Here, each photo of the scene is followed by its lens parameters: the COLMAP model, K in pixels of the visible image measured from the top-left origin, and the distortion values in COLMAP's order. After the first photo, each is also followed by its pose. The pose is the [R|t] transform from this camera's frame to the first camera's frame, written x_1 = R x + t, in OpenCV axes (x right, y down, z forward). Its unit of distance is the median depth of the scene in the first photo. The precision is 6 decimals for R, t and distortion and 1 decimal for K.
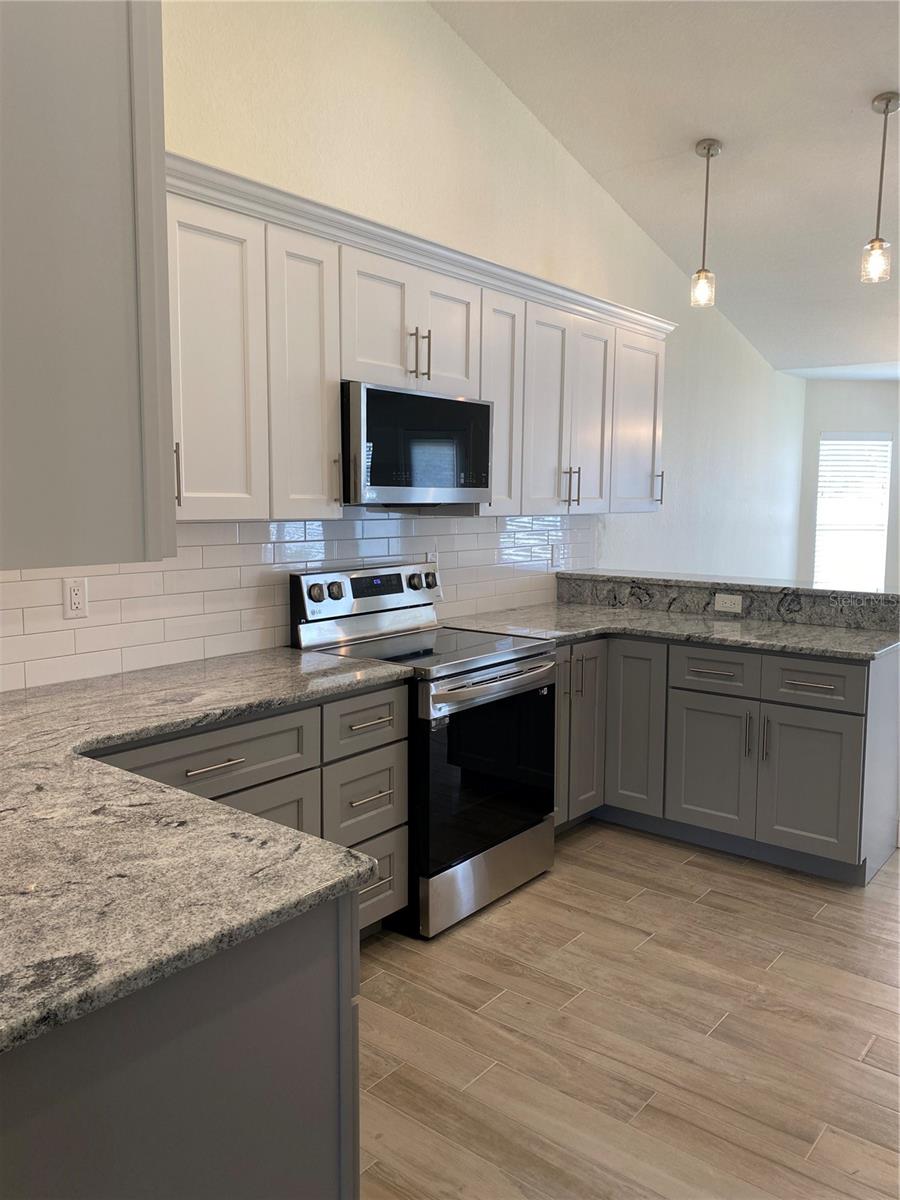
lens RADIAL K [[906.0, 0, 450.0], [0, 906.0, 600.0], [0, 0, 1]] dist [0.000090, 0.000619]
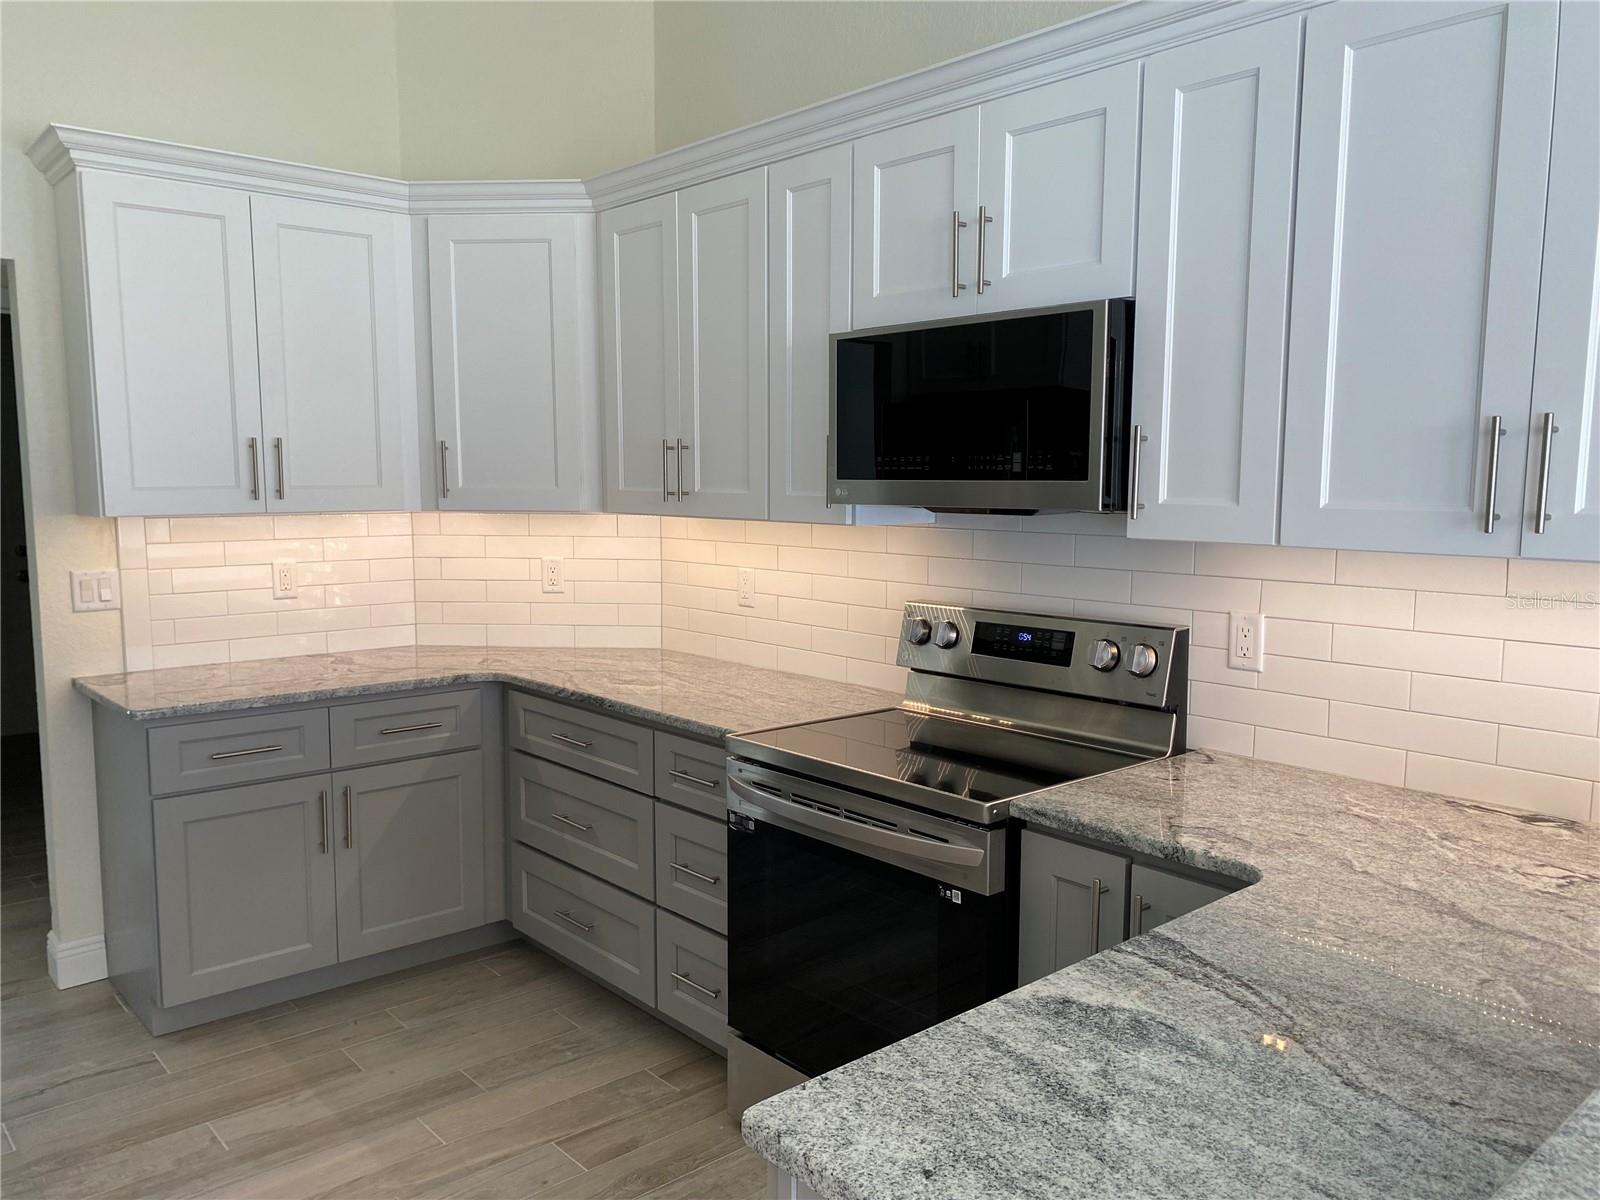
lens RADIAL K [[1208.1, 0, 800.0], [0, 1208.1, 600.0], [0, 0, 1]] dist [0.000090, 0.000619]
pose [[-0.171074, 0.100697, -0.980099, 0.853612], [-0.112608, 0.986247, 0.120984, -0.145975], [0.978802, 0.131064, -0.157382, 1.148068]]
